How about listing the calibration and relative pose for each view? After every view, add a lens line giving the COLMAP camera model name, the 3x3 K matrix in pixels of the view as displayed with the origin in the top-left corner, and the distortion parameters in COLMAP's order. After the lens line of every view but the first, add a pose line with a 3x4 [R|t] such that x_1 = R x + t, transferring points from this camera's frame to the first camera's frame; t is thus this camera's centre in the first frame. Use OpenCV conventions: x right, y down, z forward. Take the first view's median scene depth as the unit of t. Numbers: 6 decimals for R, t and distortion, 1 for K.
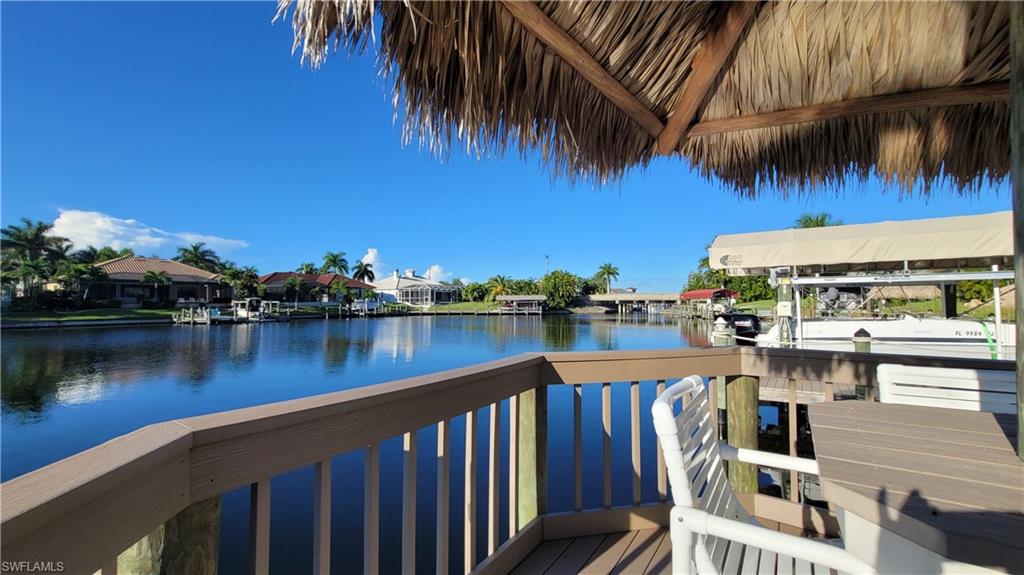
lens RADIAL K [[418.7, 0, 514.3], [0, 418.7, 294.0], [0, 0, 1]] dist [-0.004881, 0.001936]
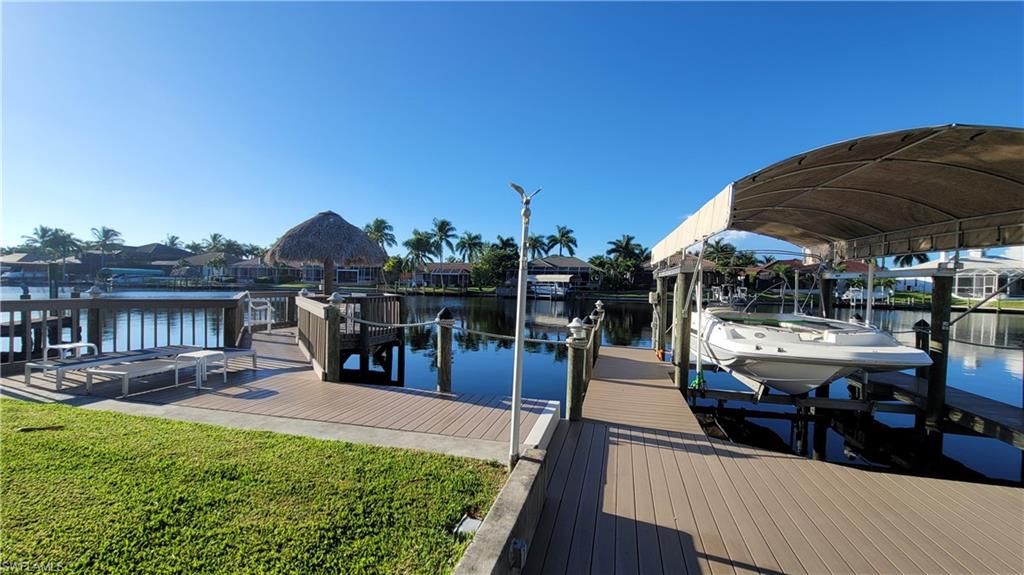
lens RADIAL K [[418.7, 0, 516.0], [0, 418.7, 294.6], [0, 0, 1]] dist [-0.004881, 0.001936]
pose [[0.351421, 0.036199, -0.935517, 0.266034], [-0.003506, 0.999296, 0.037350, -0.003599], [0.936211, -0.009846, 0.351301, 0.025760]]
